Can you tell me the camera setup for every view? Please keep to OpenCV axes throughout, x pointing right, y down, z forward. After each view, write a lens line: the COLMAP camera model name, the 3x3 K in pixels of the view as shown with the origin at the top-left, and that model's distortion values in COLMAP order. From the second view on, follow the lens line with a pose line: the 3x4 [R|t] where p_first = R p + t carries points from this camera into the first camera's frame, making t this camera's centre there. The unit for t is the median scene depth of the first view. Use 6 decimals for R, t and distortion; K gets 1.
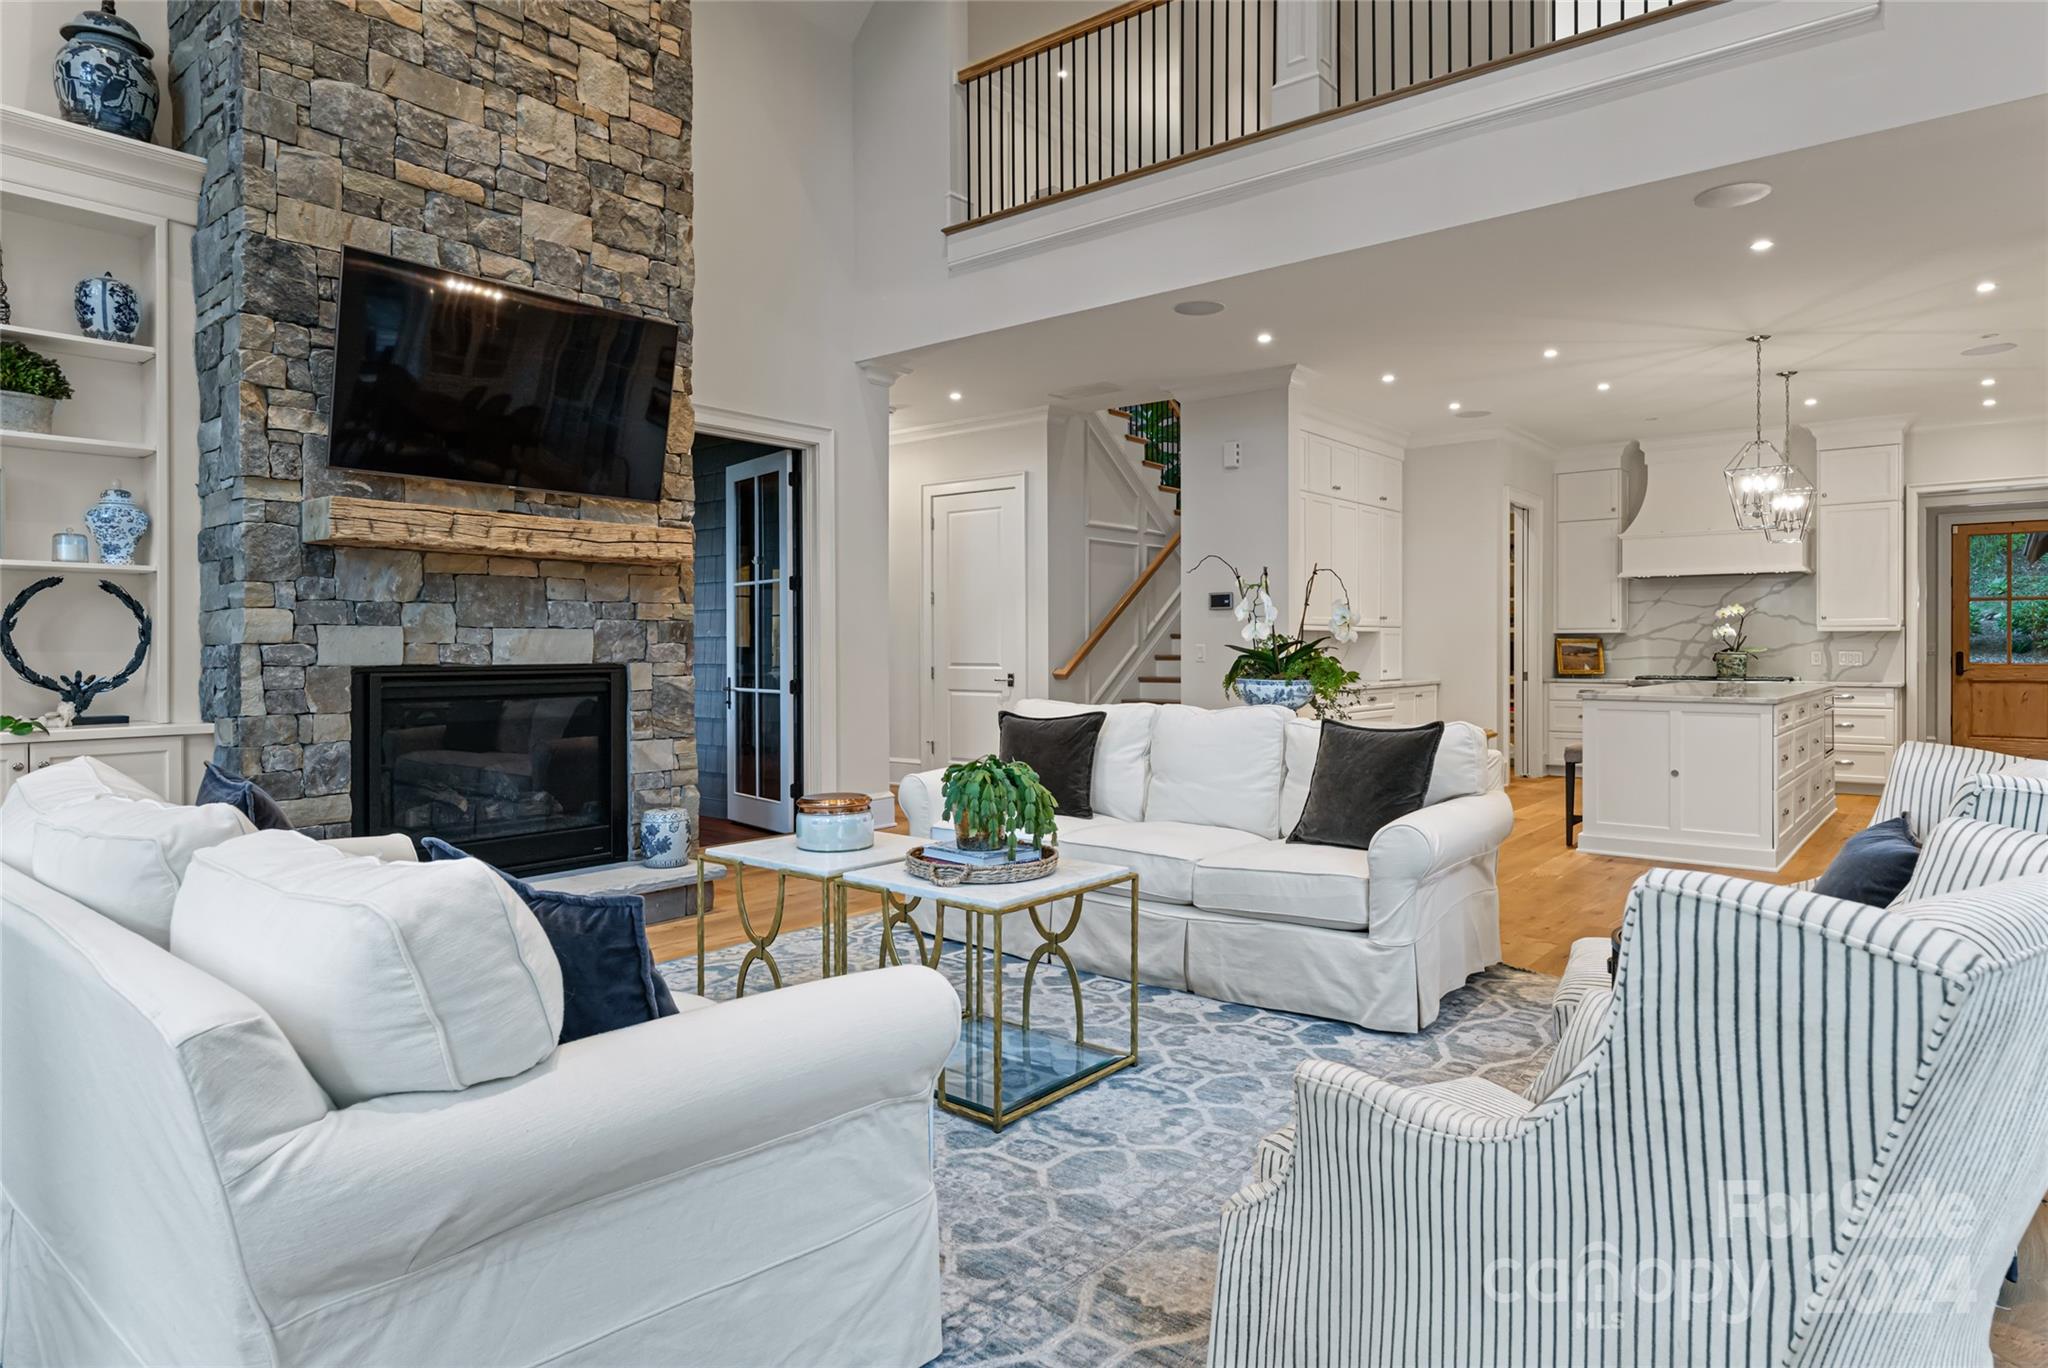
lens RADIAL K [[1205.0, 0, 1011.1], [0, 1205.0, 661.8], [0, 0, 1]] dist [0.000932, -0.000857]
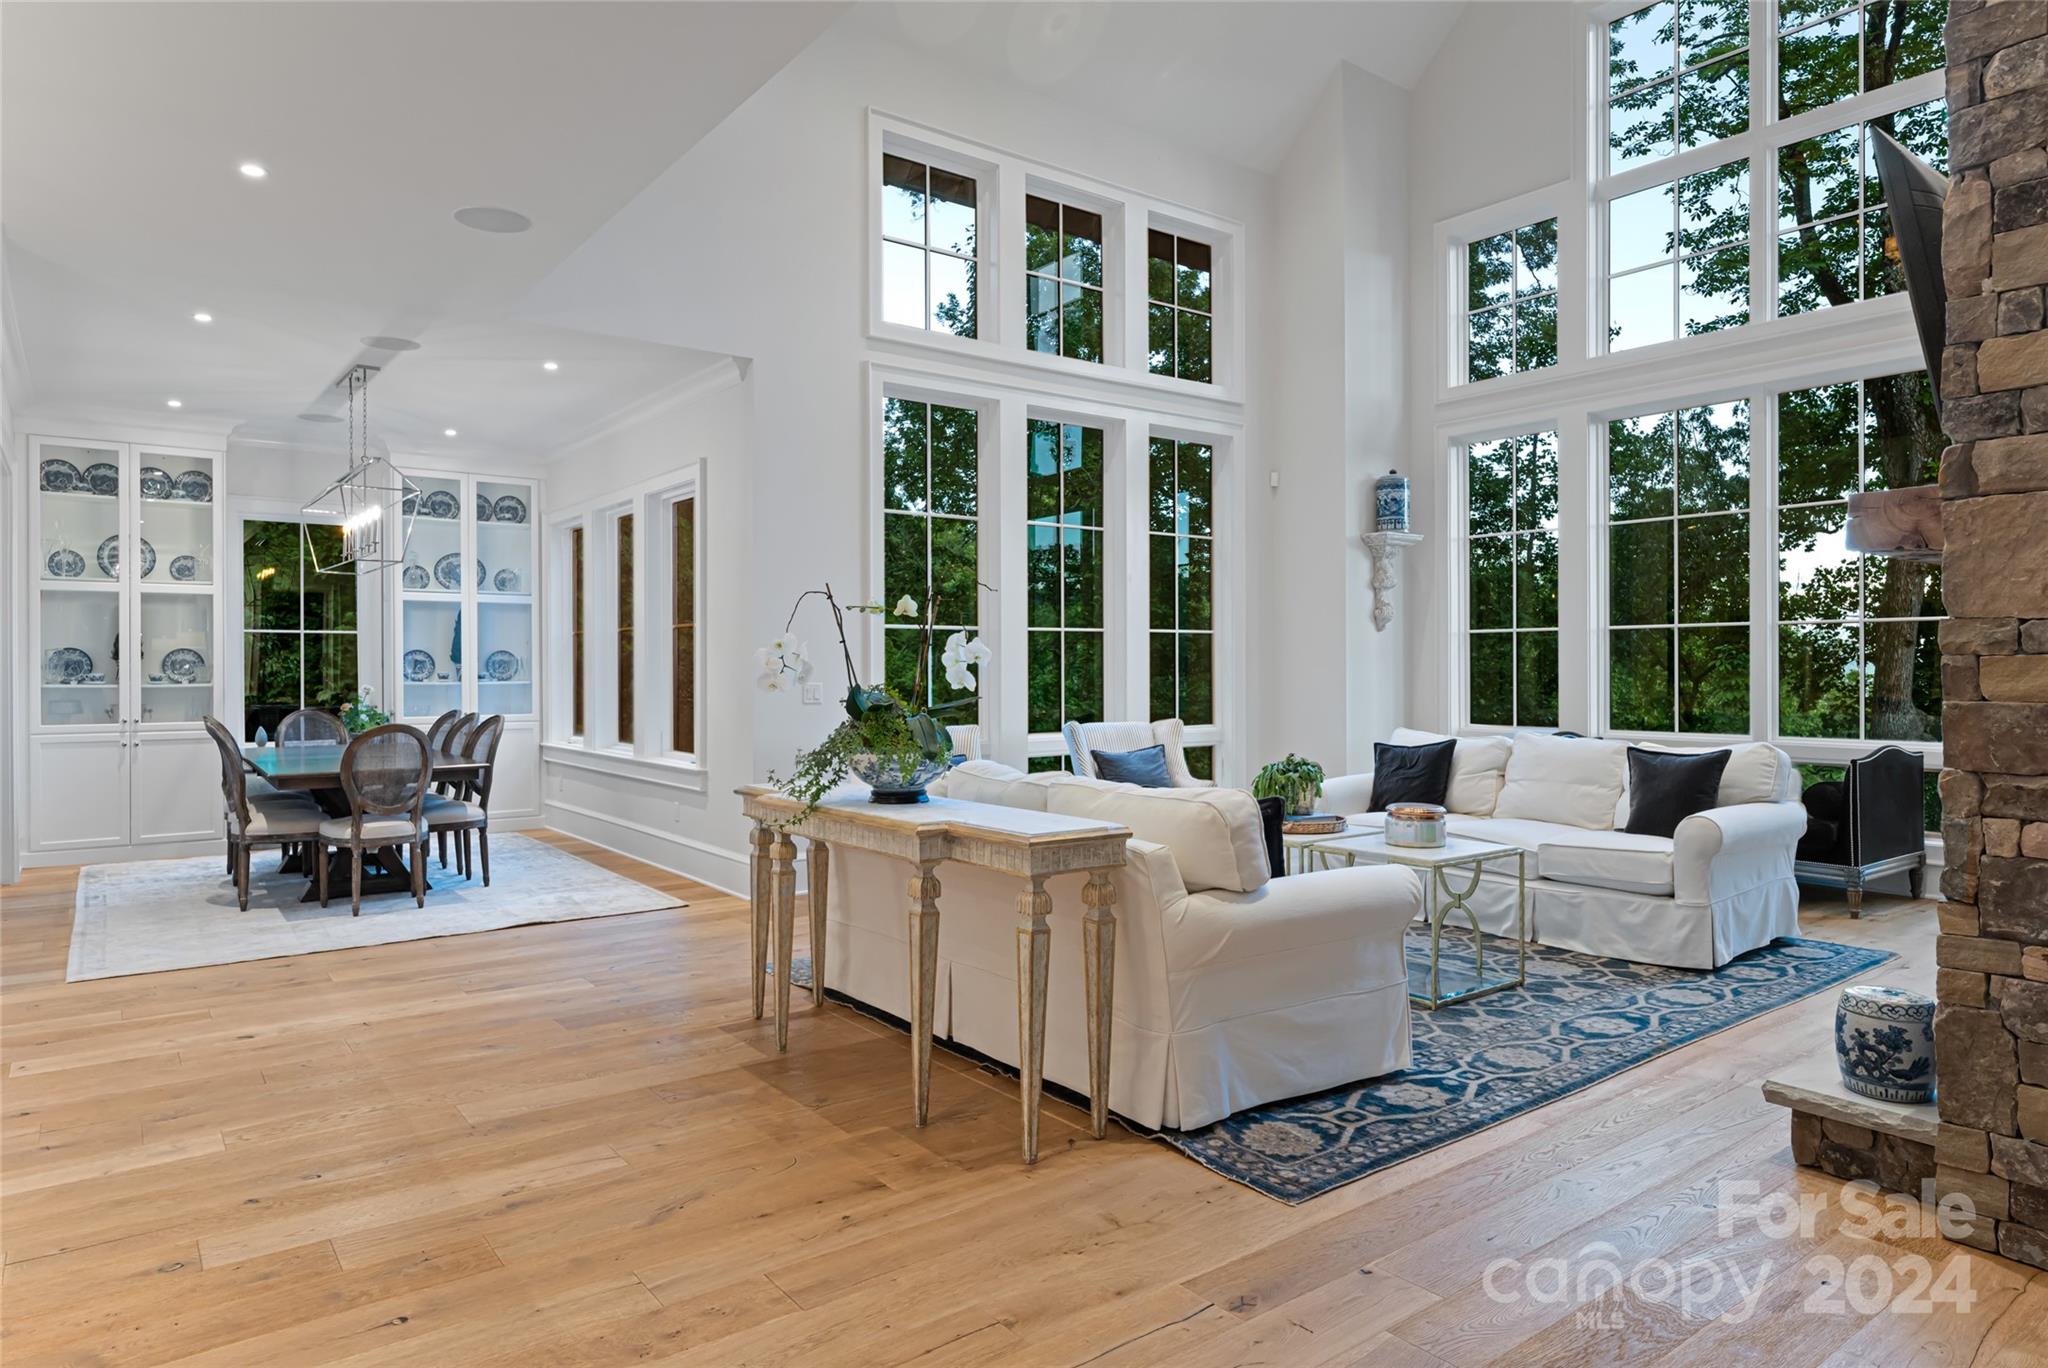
lens RADIAL K [[1221.7, 0, 1032.4], [0, 1221.7, 664.4], [0, 0, 1]] dist [0.002346, -0.000272]
pose [[-0.974184, 0.004859, 0.225702, -0.013644], [0.007538, 0.999911, 0.011011, -0.021940], [-0.225628, 0.012428, -0.974134, 0.897731]]
